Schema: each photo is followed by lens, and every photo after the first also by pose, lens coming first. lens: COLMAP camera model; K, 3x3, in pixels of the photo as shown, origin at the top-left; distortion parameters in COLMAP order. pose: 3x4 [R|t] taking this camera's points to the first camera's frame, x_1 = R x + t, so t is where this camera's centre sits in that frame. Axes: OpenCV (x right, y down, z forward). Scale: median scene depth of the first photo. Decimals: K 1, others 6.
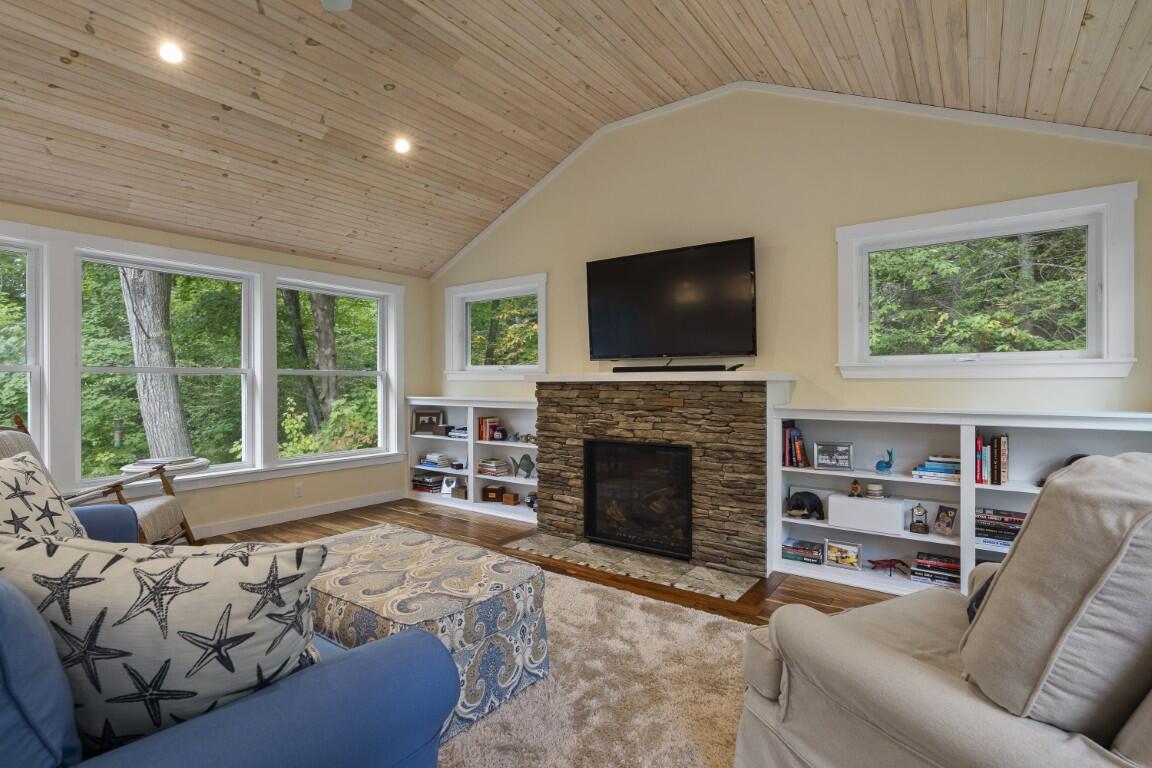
lens RADIAL K [[556.6, 0, 569.5], [0, 556.6, 382.9], [0, 0, 1]] dist [-0.008437, 0.001566]
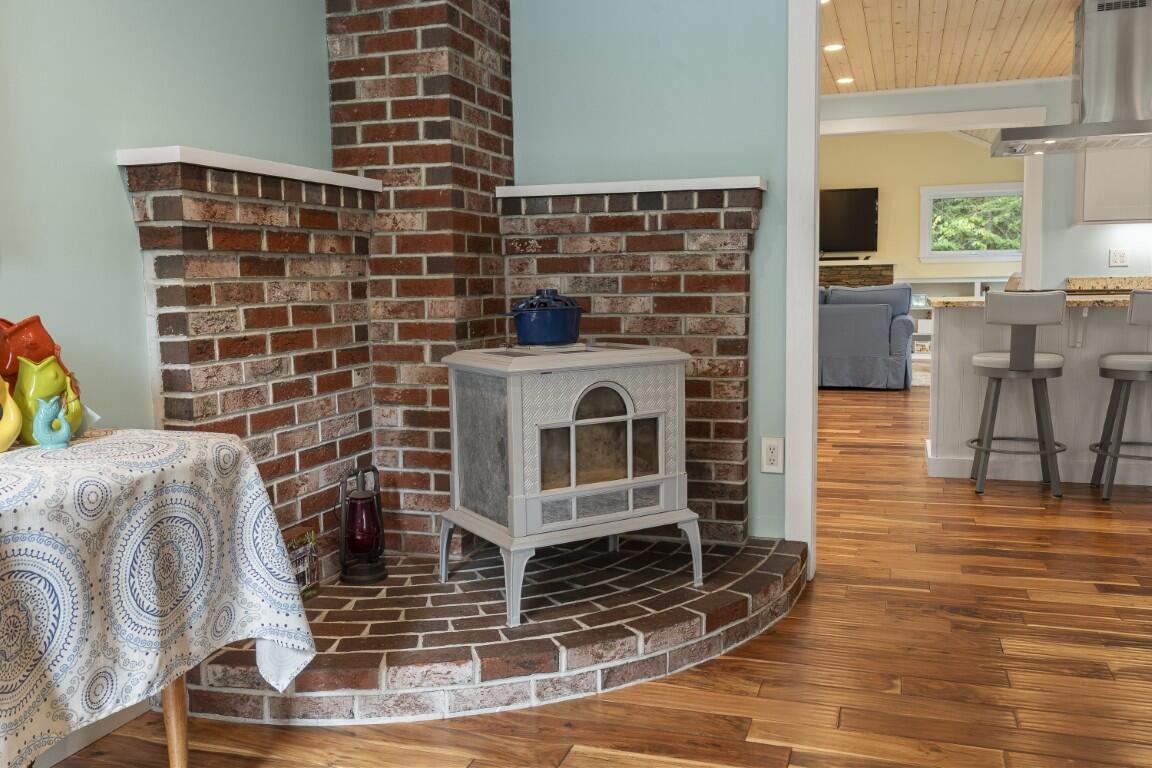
lens RADIAL K [[977.1, 0, 550.1], [0, 977.1, 387.5], [0, 0, 1]] dist [0.009747, -0.008234]
pose [[0.955941, -0.044588, 0.290152, -1.704999], [0.014278, 0.994290, 0.105751, 0.042416], [-0.293210, -0.096949, 0.951120, -1.871660]]
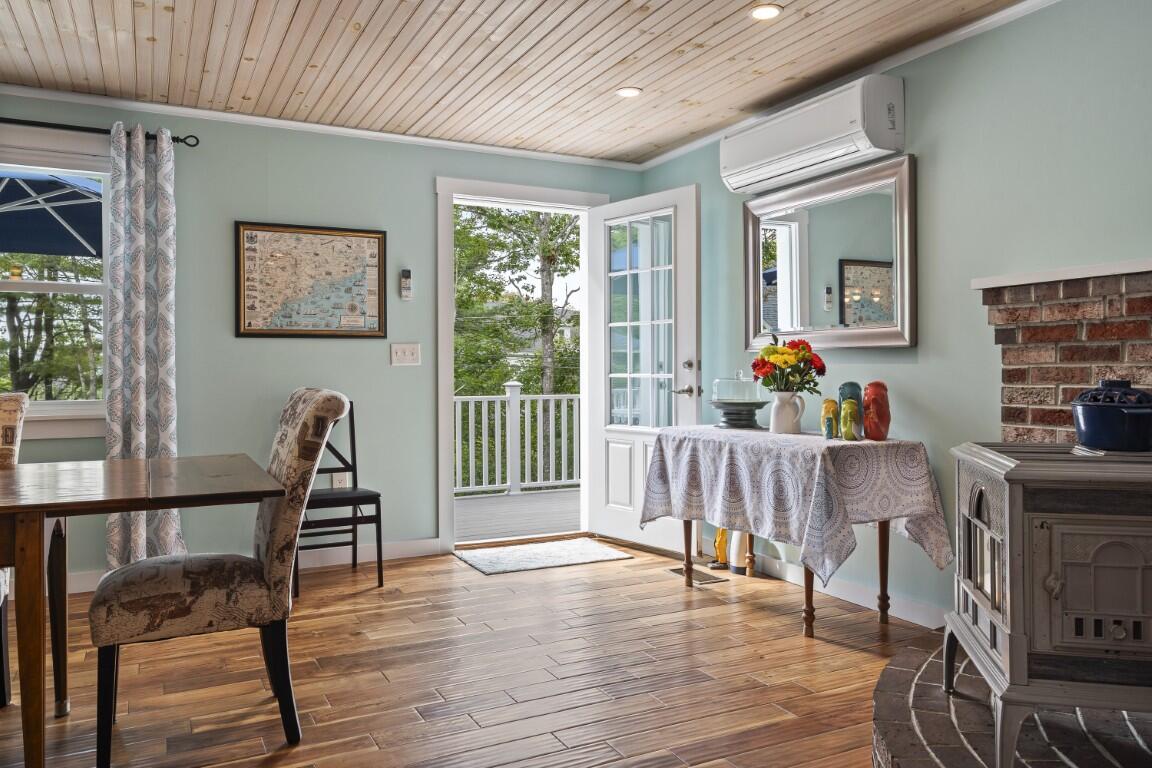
lens RADIAL K [[848.8, 0, 574.2], [0, 848.8, 369.1], [0, 0, 1]] dist [0.002870, -0.001351]
pose [[-0.445203, 0.006217, -0.895408, -0.841539], [0.005906, 0.999975, 0.004007, 0.035082], [0.895410, -0.003505, -0.445229, -1.194671]]
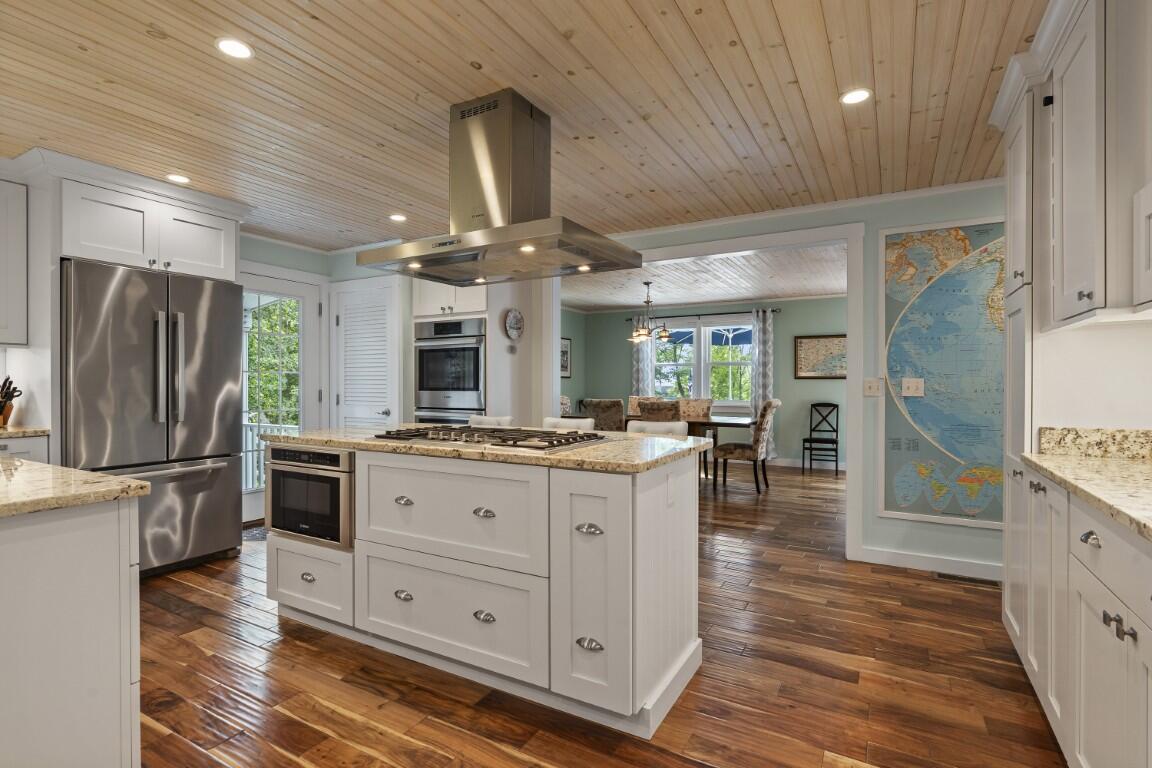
lens RADIAL K [[556.6, 0, 576.6], [0, 556.6, 387.3], [0, 0, 1]] dist [-0.008437, 0.001566]
pose [[-0.992423, 0.003242, -0.122823, -0.619122], [0.002262, 0.999964, 0.008119, 0.004803], [0.122845, 0.007780, -0.992395, -0.181213]]
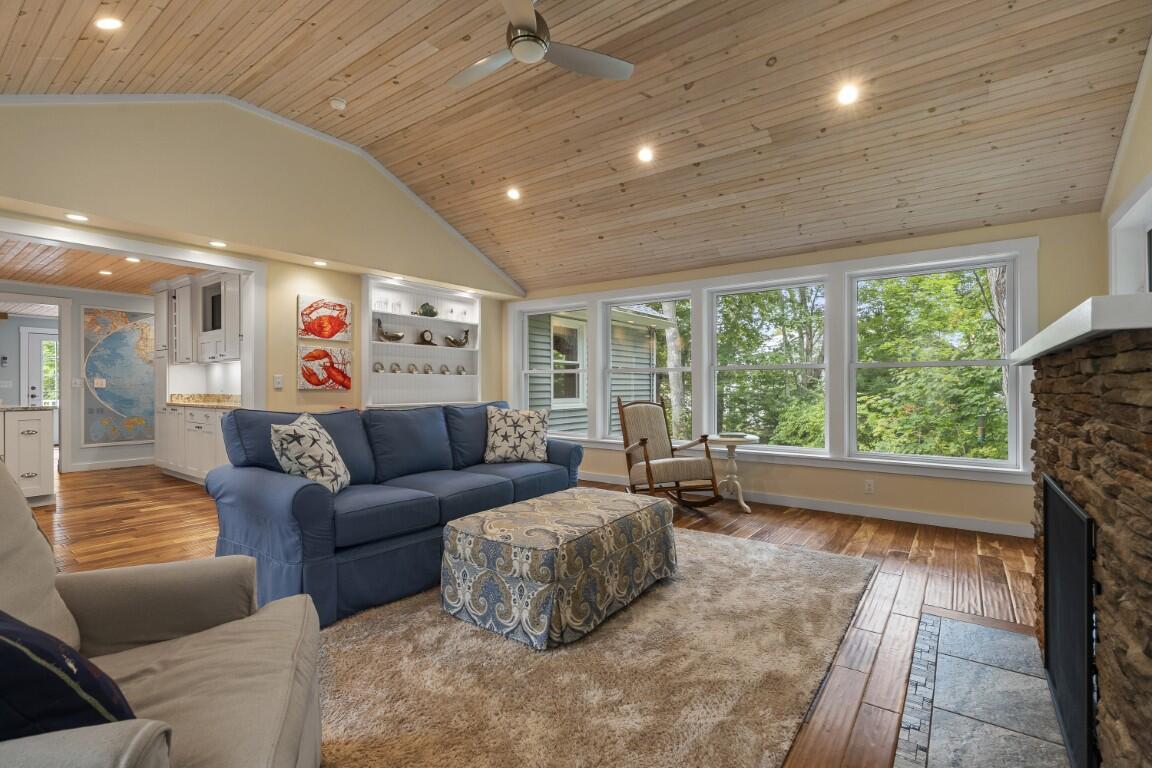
lens RADIAL K [[523.5, 0, 574.6], [0, 523.5, 386.4], [0, 0, 1]] dist [-0.003379, 0.000948]
pose [[0.003776, 0.003144, -0.999988, 0.542122], [0.000595, 0.999995, 0.003147, 0.020437], [0.999993, -0.000607, 0.003774, 0.621218]]
